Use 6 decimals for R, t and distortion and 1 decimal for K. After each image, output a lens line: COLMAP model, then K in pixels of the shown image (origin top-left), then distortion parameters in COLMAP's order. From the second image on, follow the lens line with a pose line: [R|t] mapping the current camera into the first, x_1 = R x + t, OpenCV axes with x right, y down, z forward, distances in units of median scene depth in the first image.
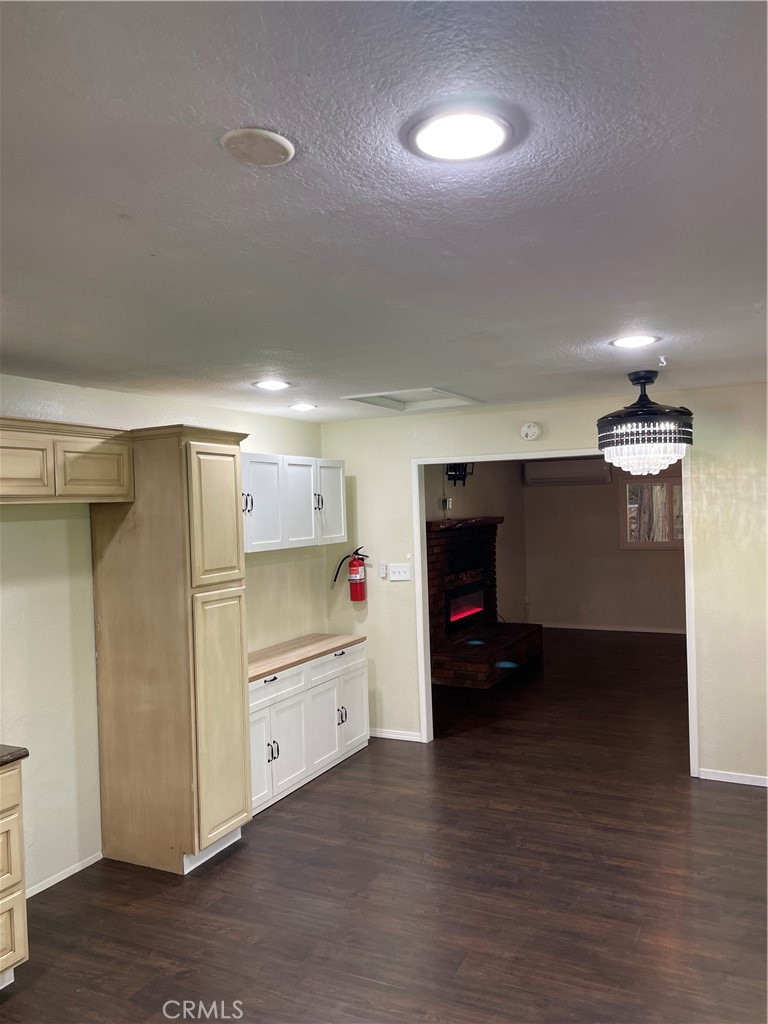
lens RADIAL K [[773.8, 0, 383.3], [0, 773.8, 521.7], [0, 0, 1]] dist [0.071708, -0.047653]
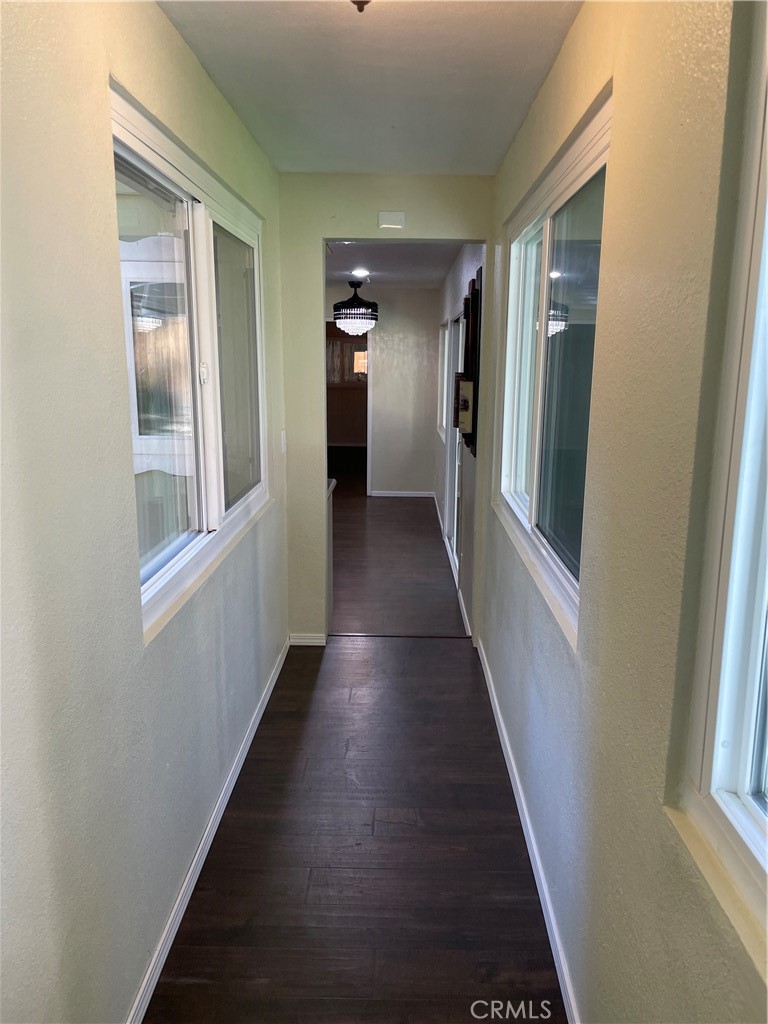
lens RADIAL K [[773.8, 0, 382.7], [0, 773.8, 512.6], [0, 0, 1]] dist [0.071708, -0.047653]
pose [[0.900710, -0.046986, 0.431872, -0.452996], [-0.028014, 0.985782, 0.165676, 0.052598], [-0.433516, -0.161325, 0.886588, -0.813008]]
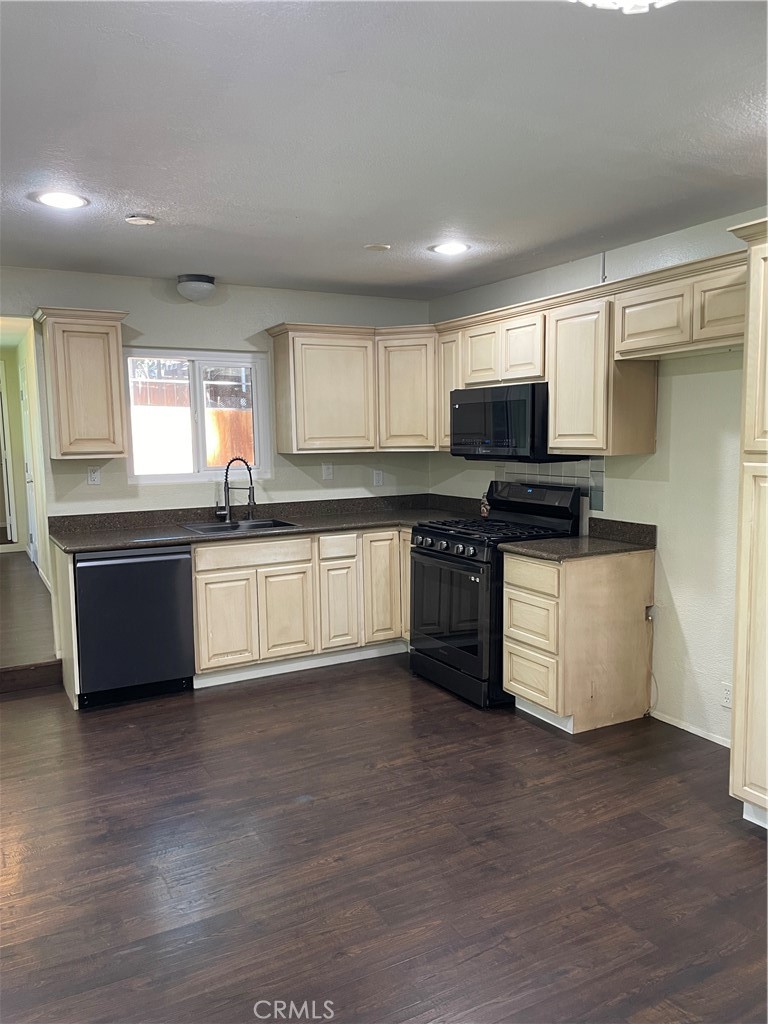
lens RADIAL K [[773.8, 0, 380.9], [0, 773.8, 511.7], [0, 0, 1]] dist [0.071708, -0.047653]
pose [[-0.569208, 0.130922, -0.811703, 0.749534], [0.035053, 0.990207, 0.135133, 0.037080], [0.821446, 0.048466, -0.568223, 1.533517]]
